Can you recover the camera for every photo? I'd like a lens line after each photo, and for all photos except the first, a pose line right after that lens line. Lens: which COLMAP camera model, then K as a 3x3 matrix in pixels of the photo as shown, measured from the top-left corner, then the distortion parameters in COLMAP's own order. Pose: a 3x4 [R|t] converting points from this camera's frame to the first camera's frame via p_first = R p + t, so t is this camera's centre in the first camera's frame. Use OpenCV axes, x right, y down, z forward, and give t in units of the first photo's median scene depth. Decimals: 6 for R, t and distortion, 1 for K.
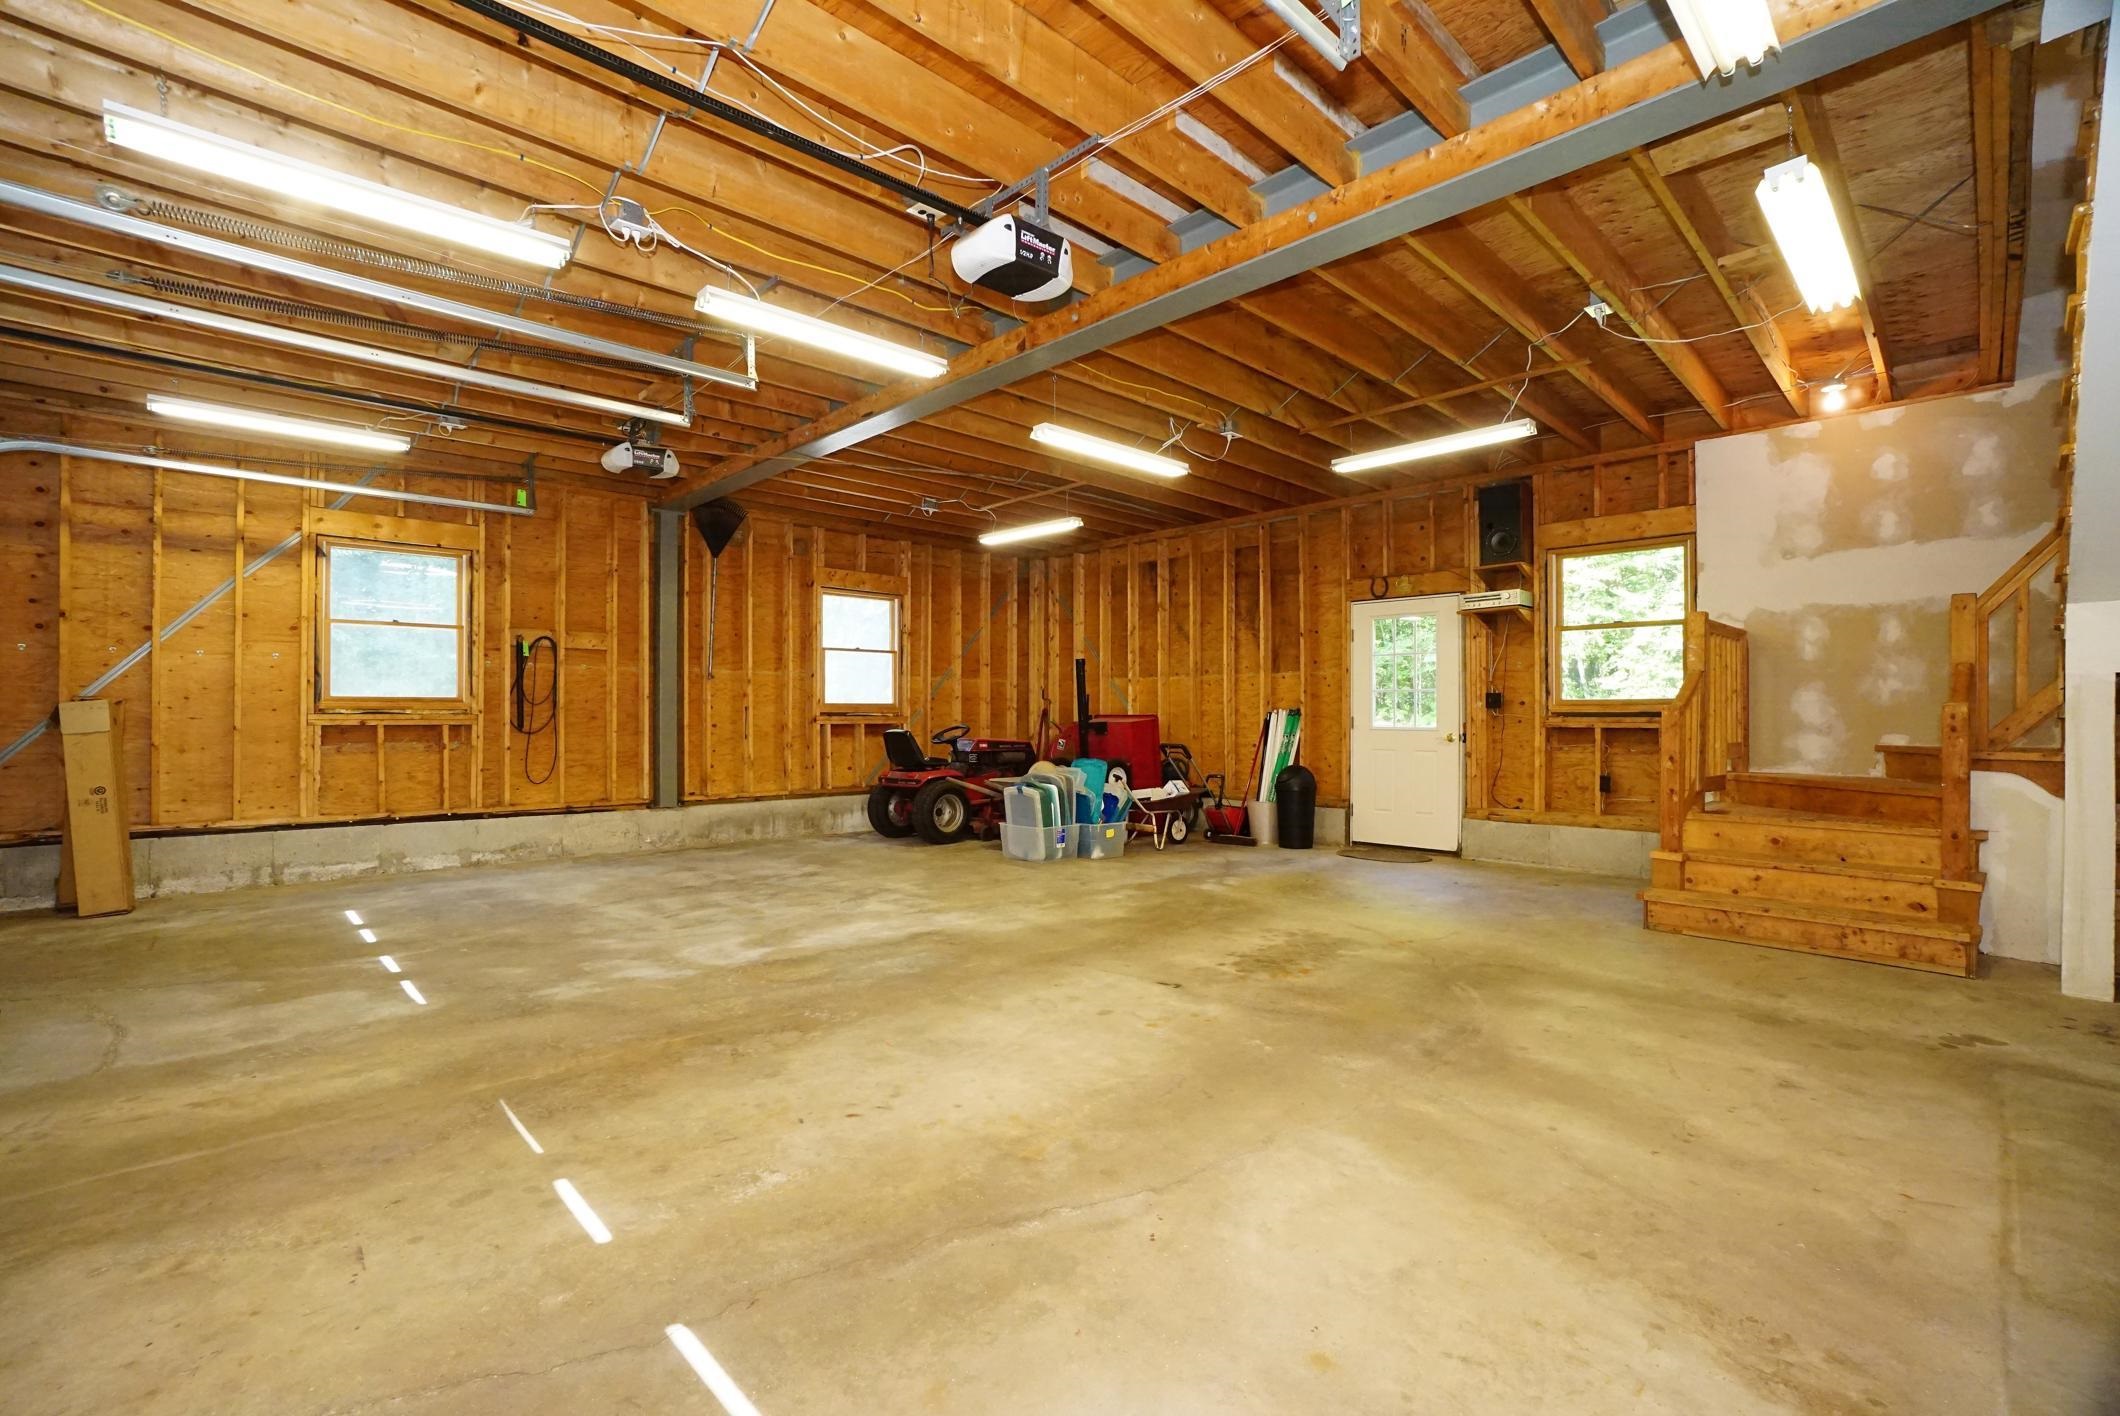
lens RADIAL K [[933.3, 0, 1046.5], [0, 933.3, 709.2], [0, 0, 1]] dist [-0.065863, 0.023345]
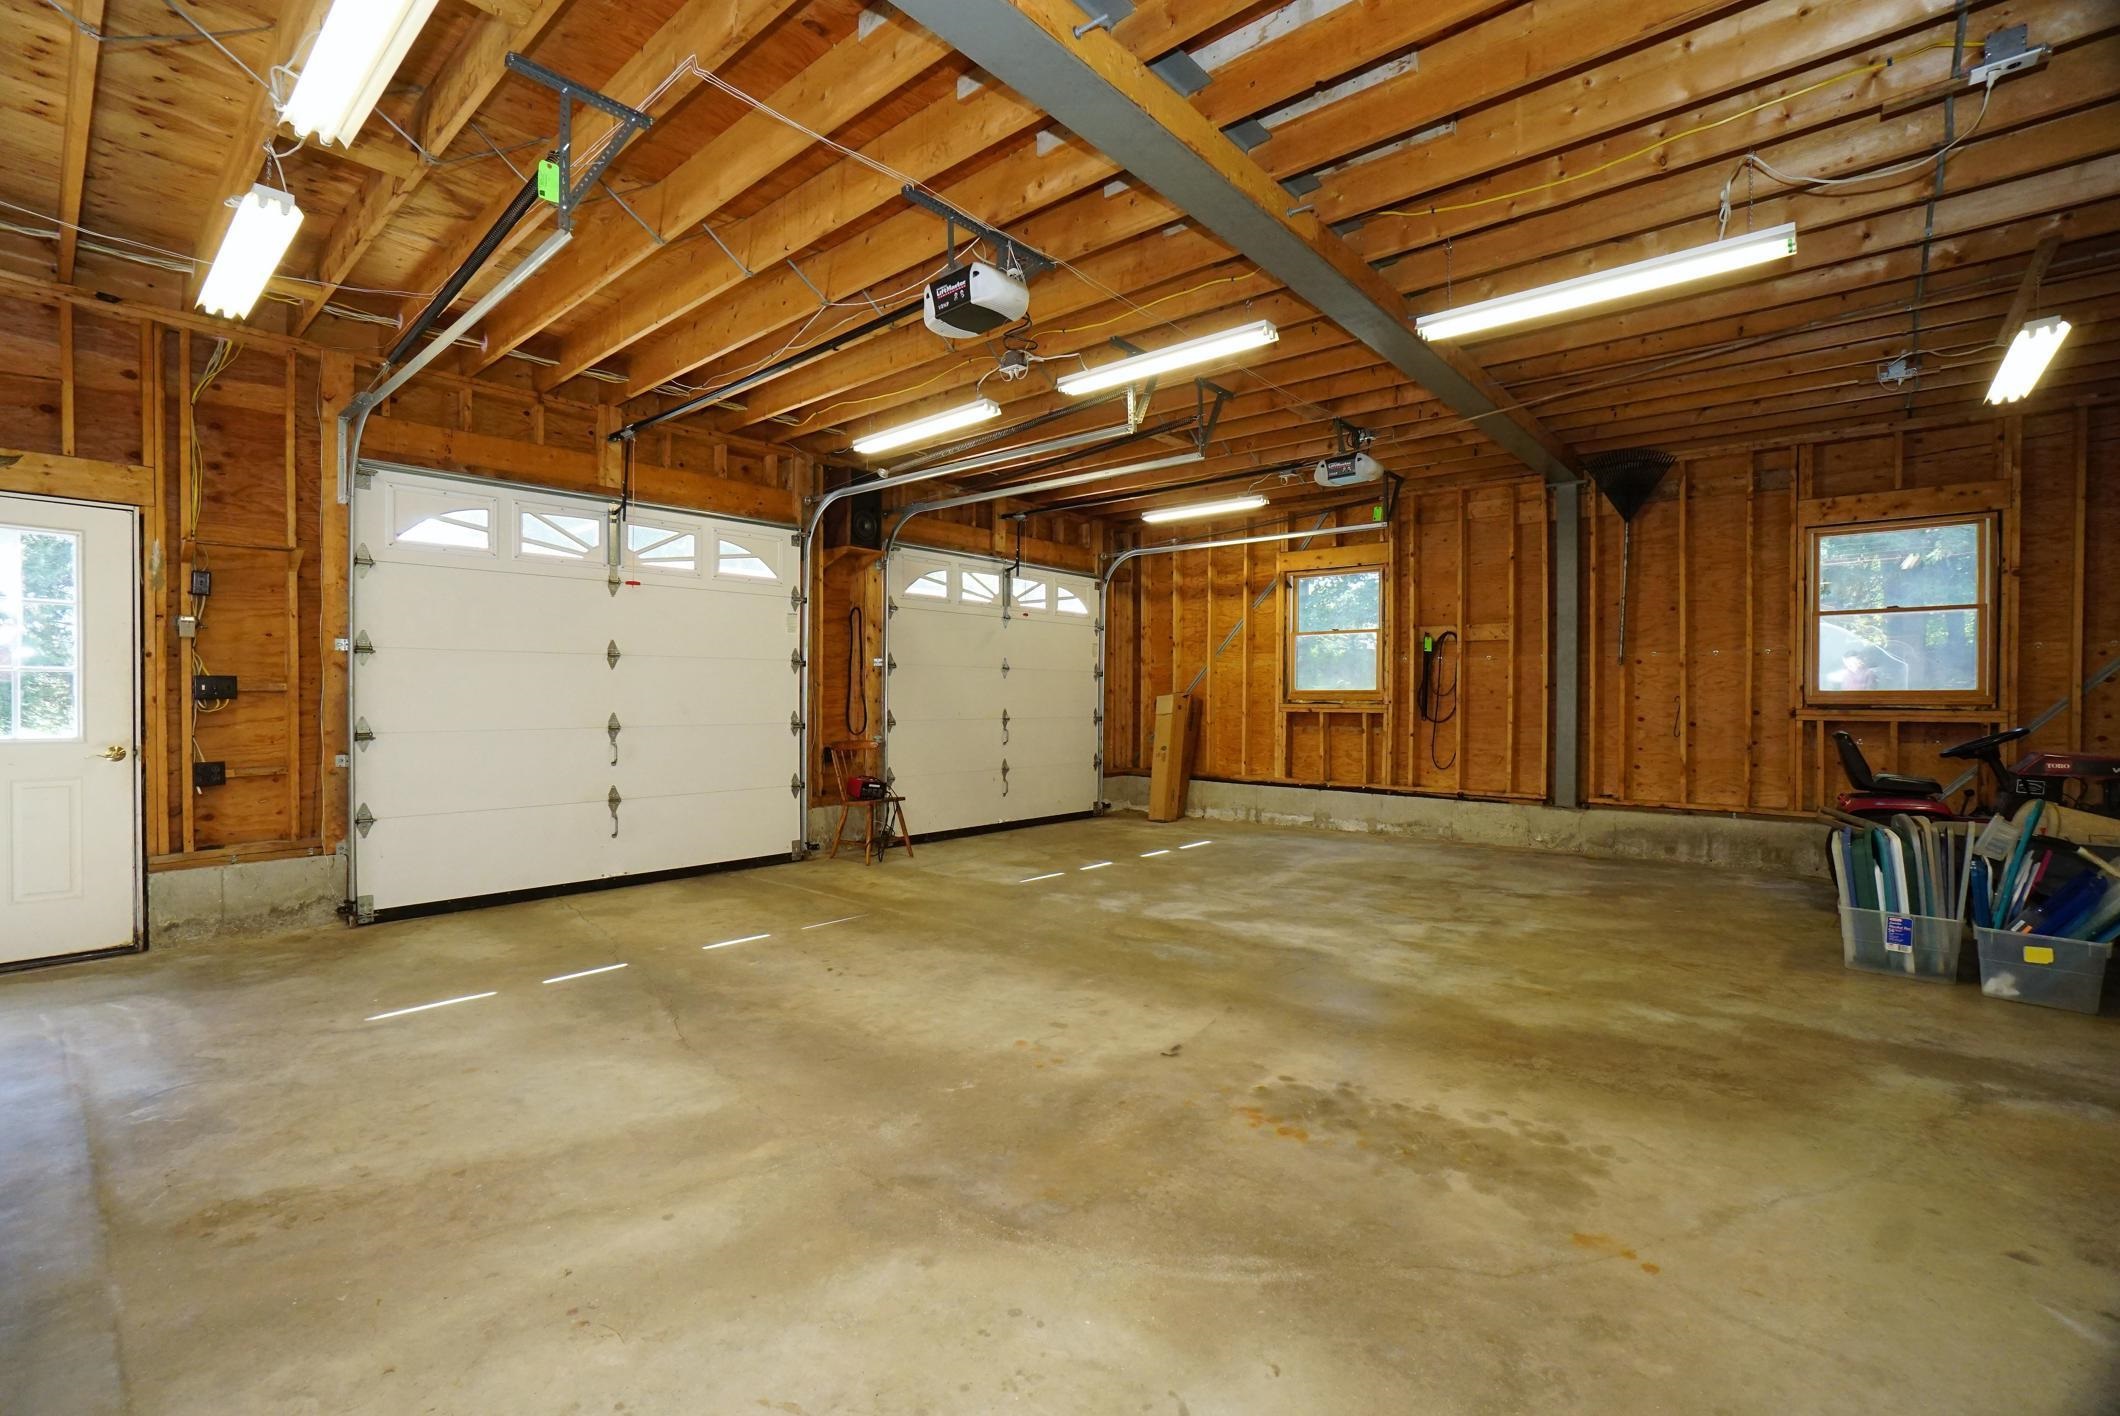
lens RADIAL K [[933.3, 0, 1046.5], [0, 933.3, 709.2], [0, 0, 1]] dist [-0.065863, 0.023345]
pose [[0.093024, 0.011338, -0.995599, 0.862802], [0.002787, 0.999928, 0.011648, -0.005865], [0.995660, -0.003858, 0.092986, 0.776267]]
